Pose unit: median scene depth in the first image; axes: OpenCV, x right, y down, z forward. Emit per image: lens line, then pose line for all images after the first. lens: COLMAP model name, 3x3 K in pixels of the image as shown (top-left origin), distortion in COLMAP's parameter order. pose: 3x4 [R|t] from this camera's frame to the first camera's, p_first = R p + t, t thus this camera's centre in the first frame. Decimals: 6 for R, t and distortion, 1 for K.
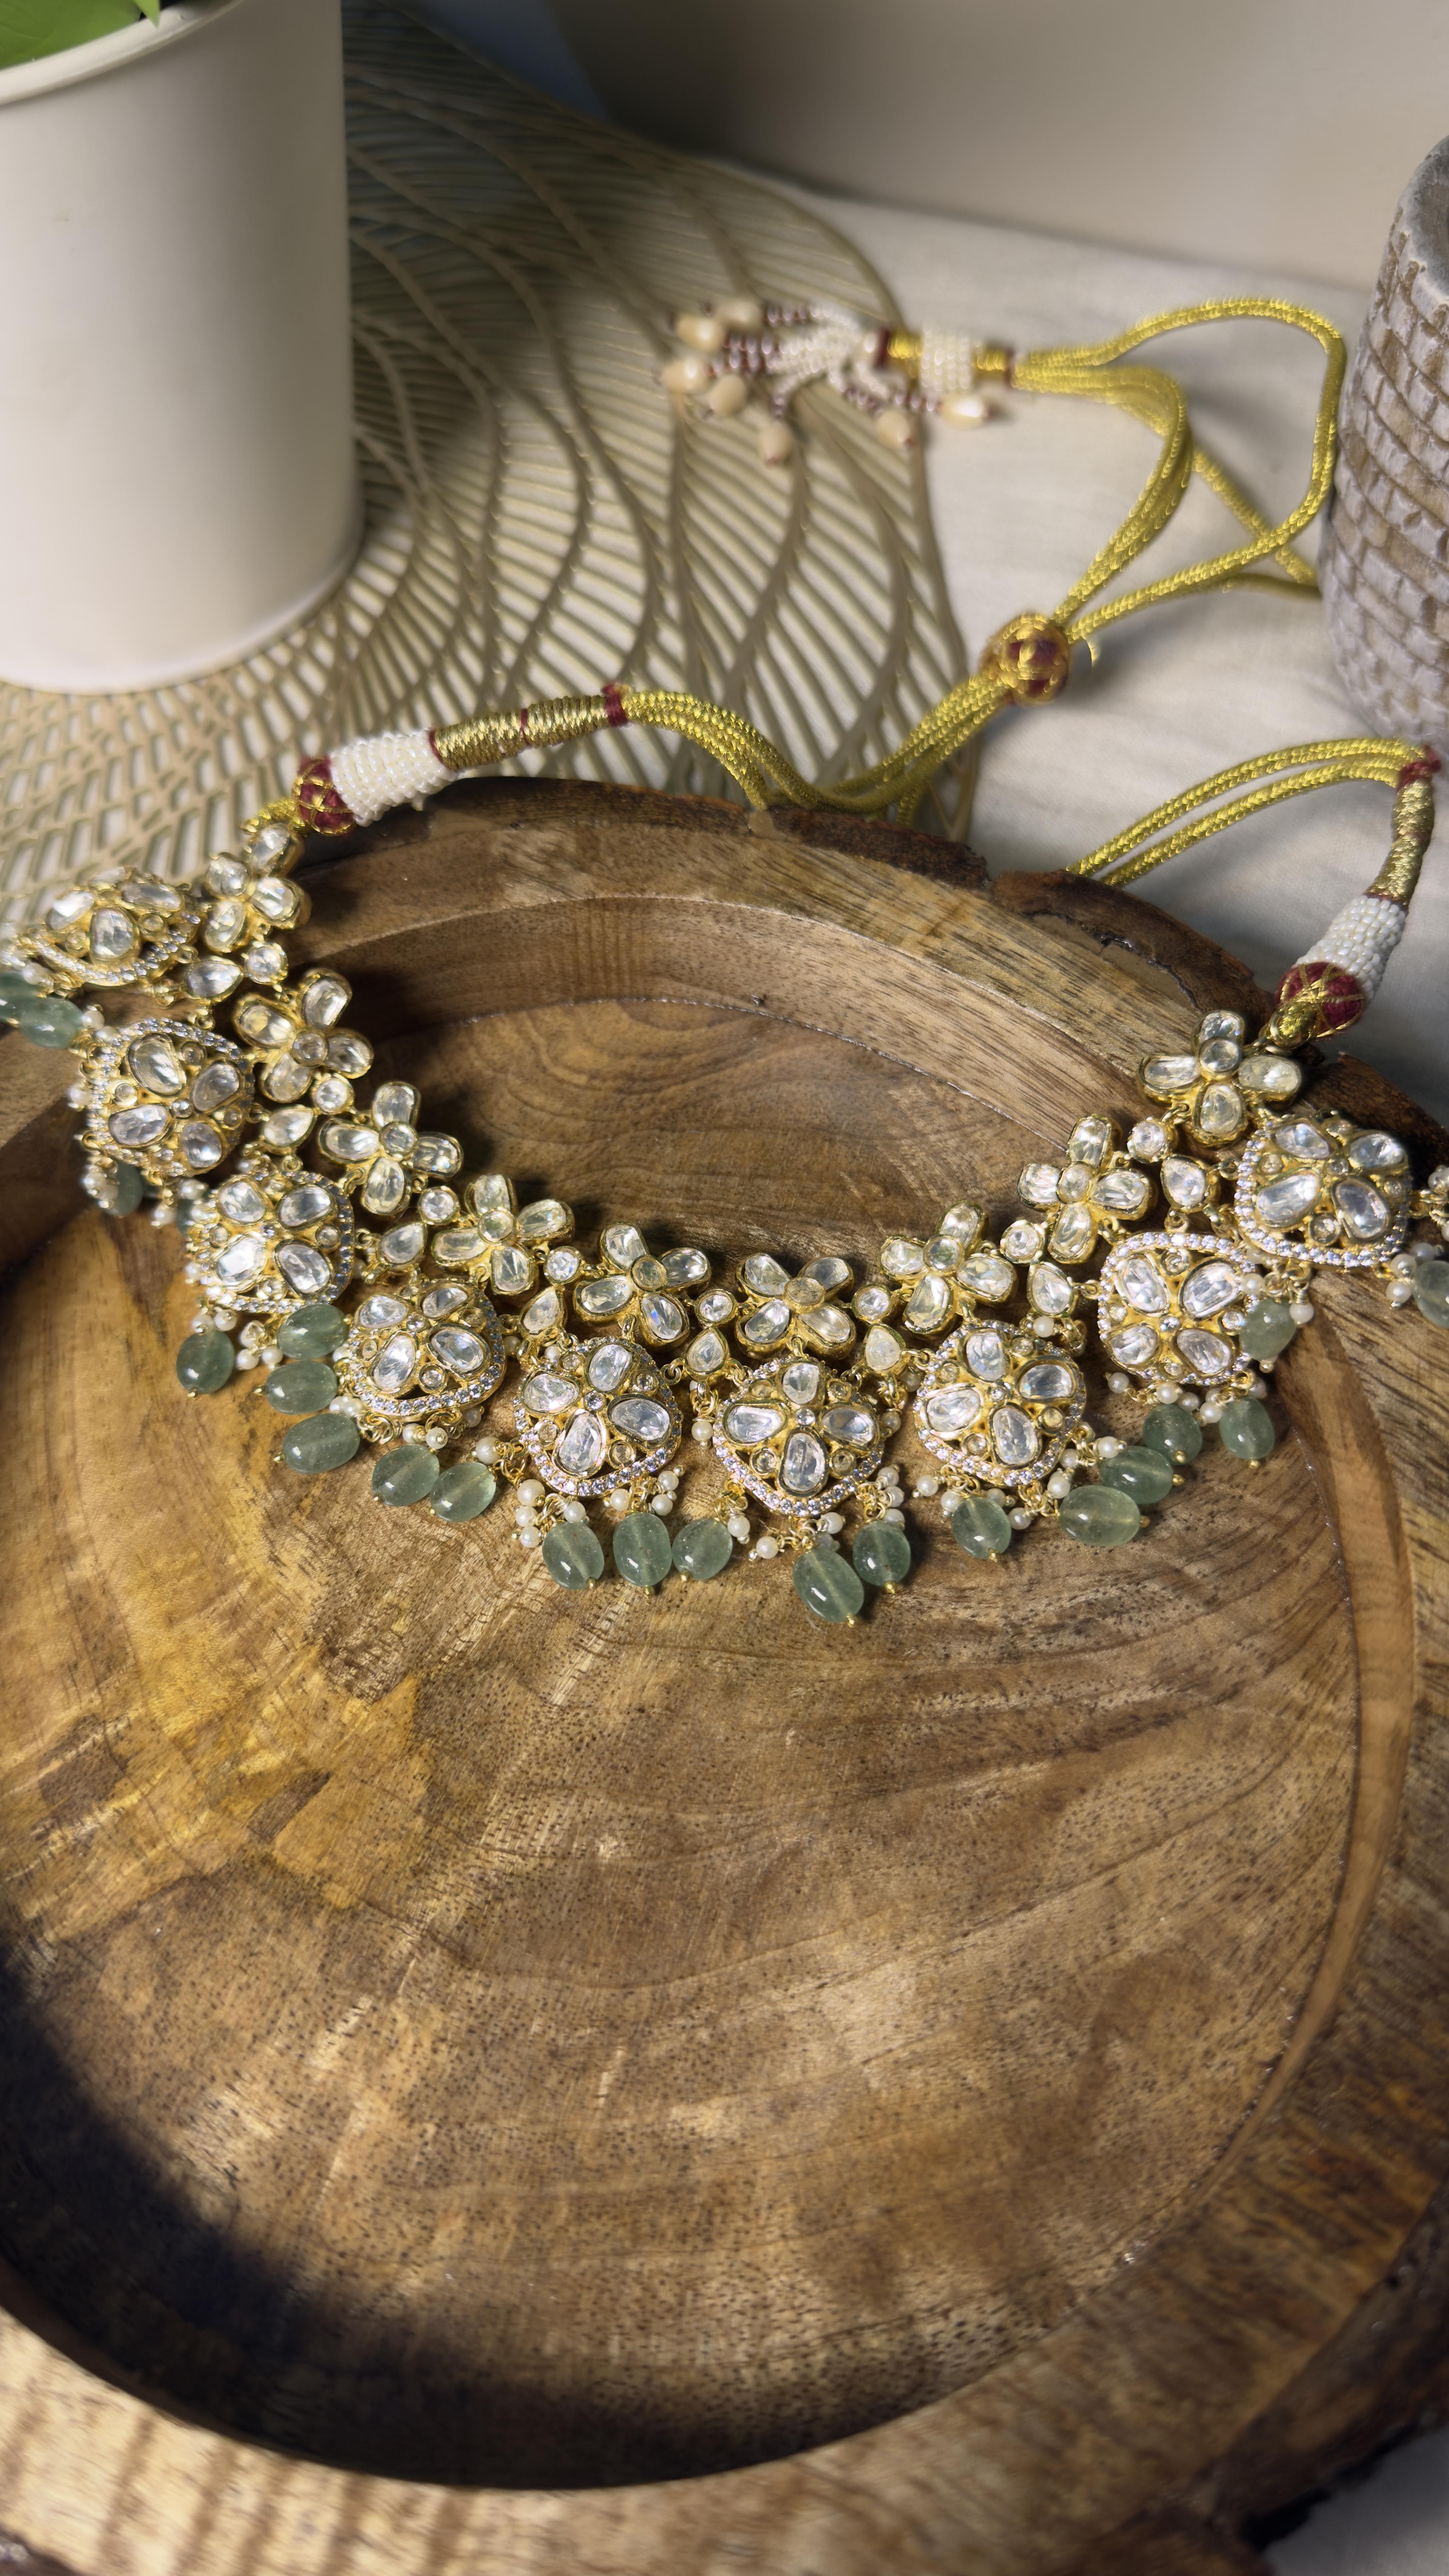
lens RADIAL K [[1930.5, 0, 729.4], [0, 1930.5, 1279.5], [0, 0, 1]] dist [0.192703, -0.544655]
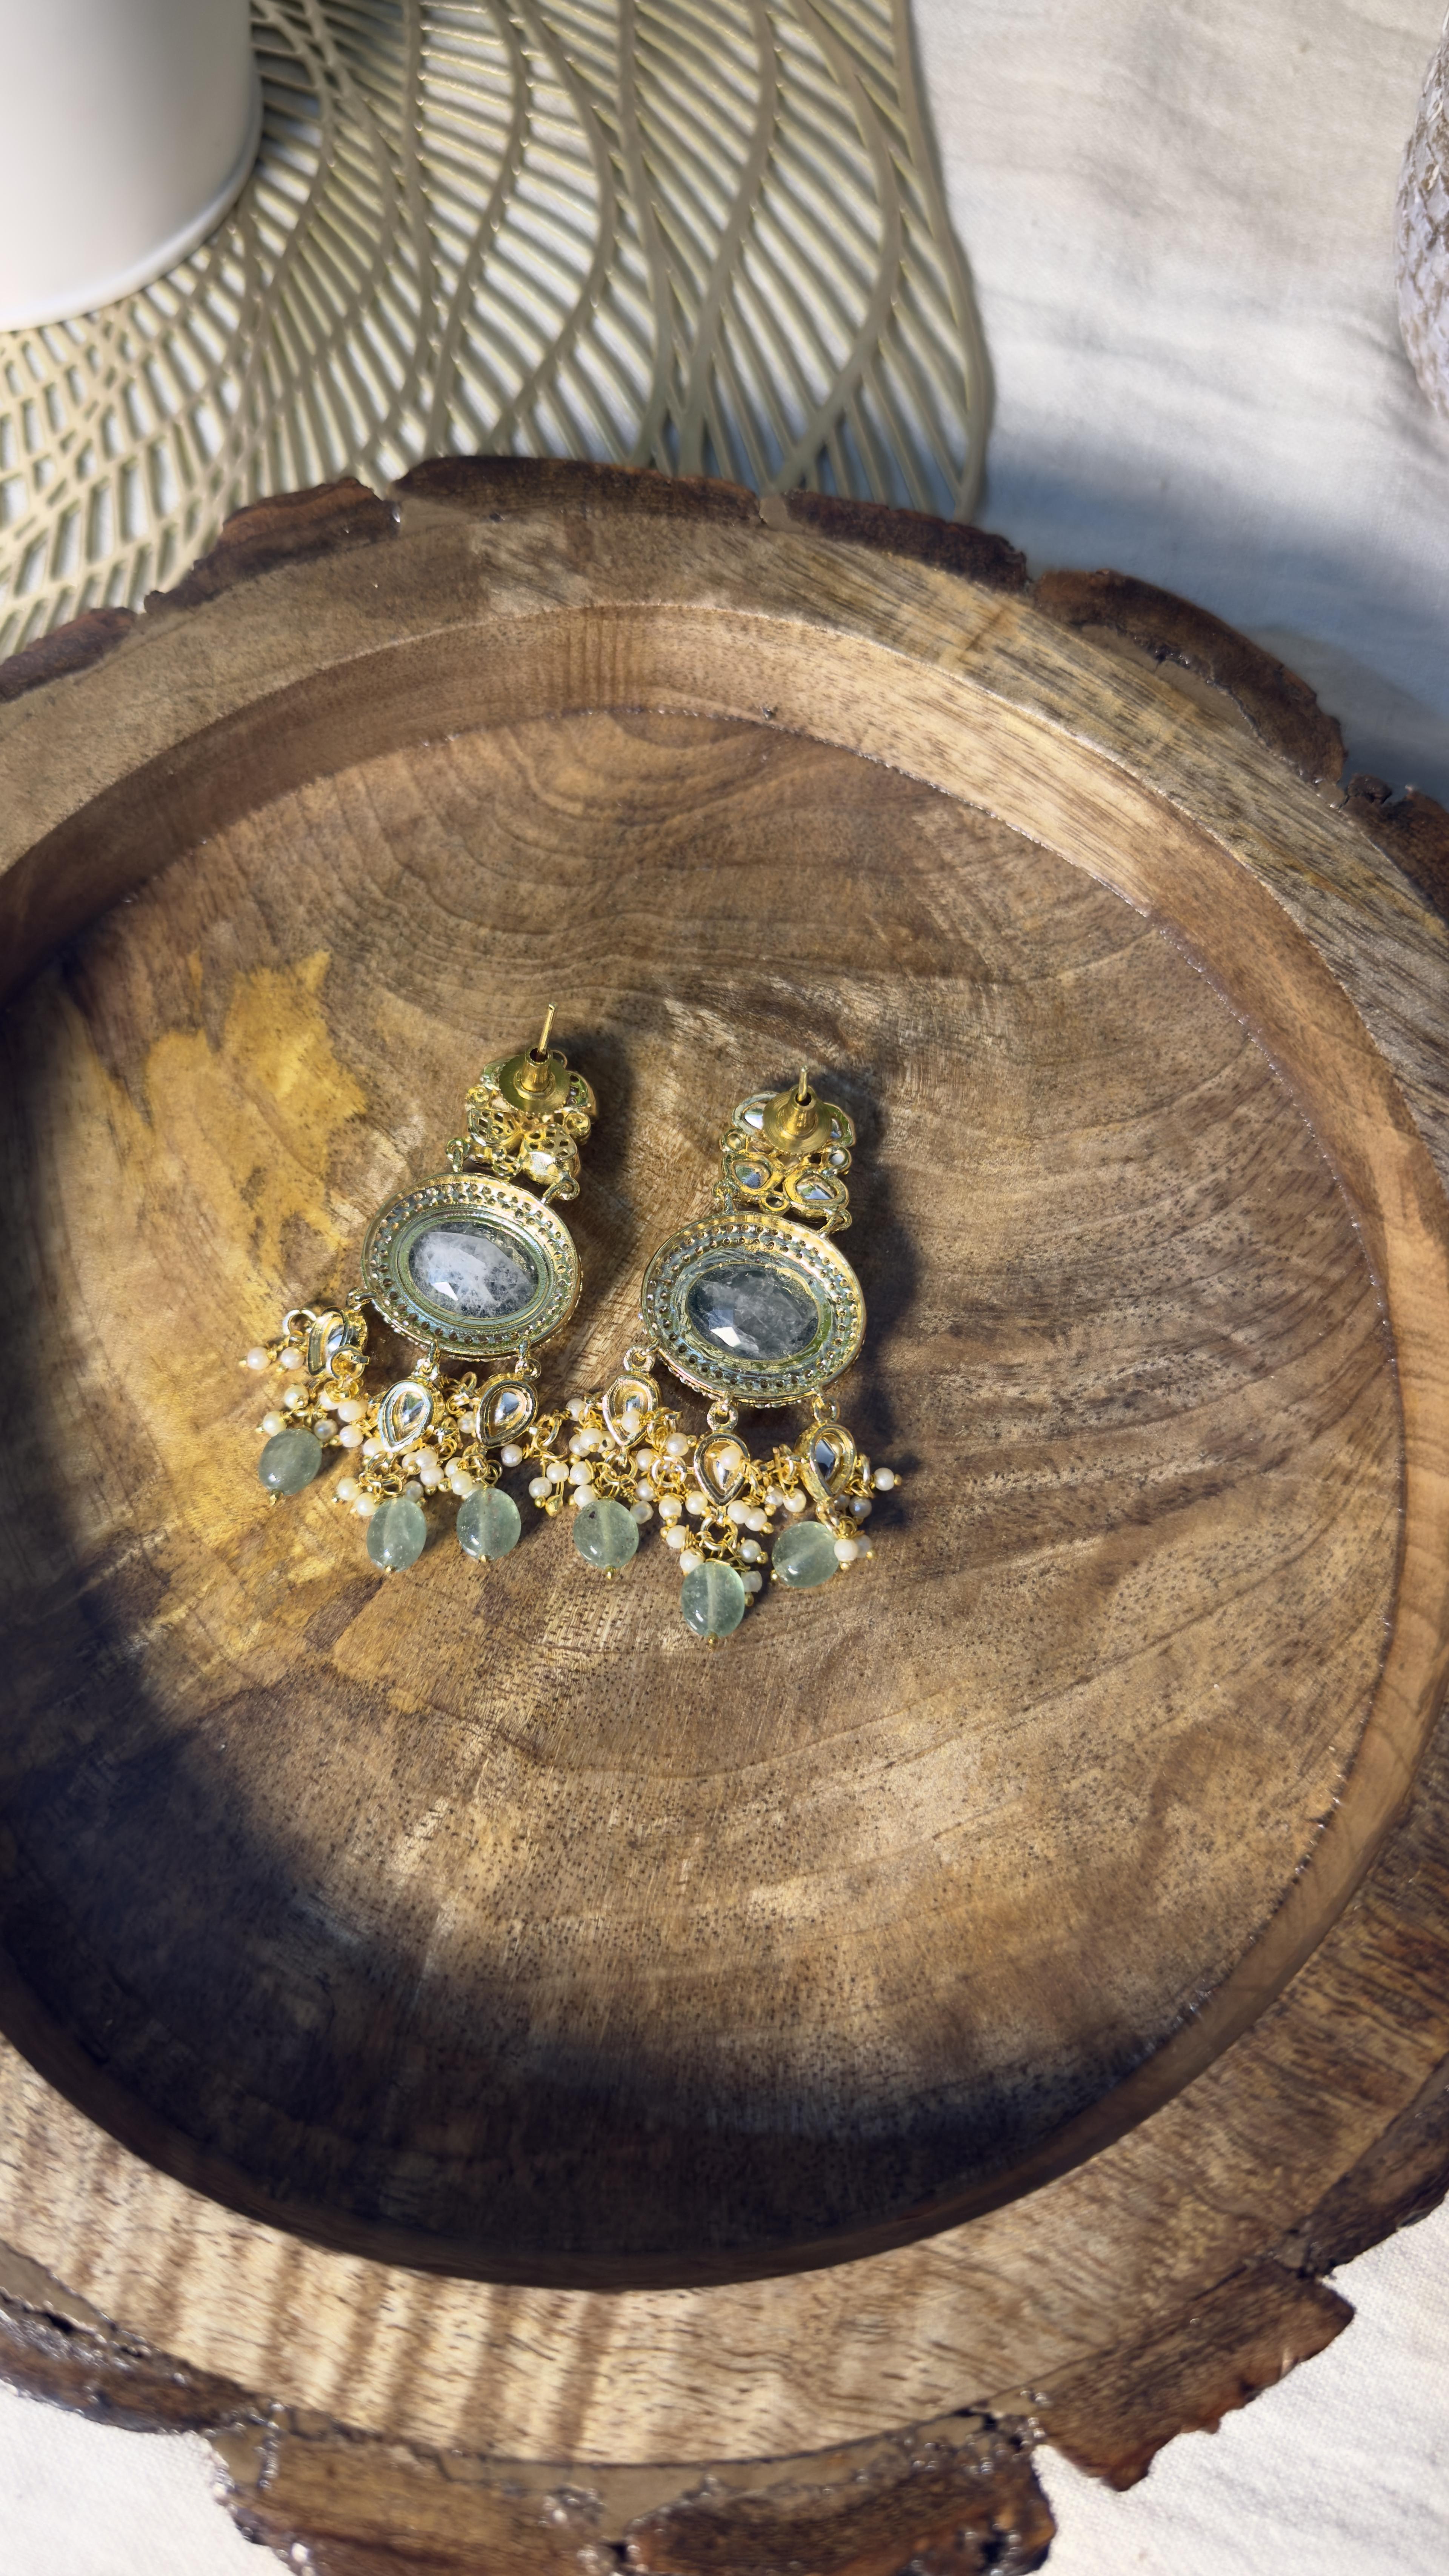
lens RADIAL K [[1930.5, 0, 729.4], [0, 1930.5, 1279.5], [0, 0, 1]] dist [0.192703, -0.544655]
pose [[0.996981, -0.035414, 0.069102, -0.090384], [0.019097, 0.974433, 0.223866, -0.108449], [-0.075263, -0.221870, 0.972167, 0.064605]]
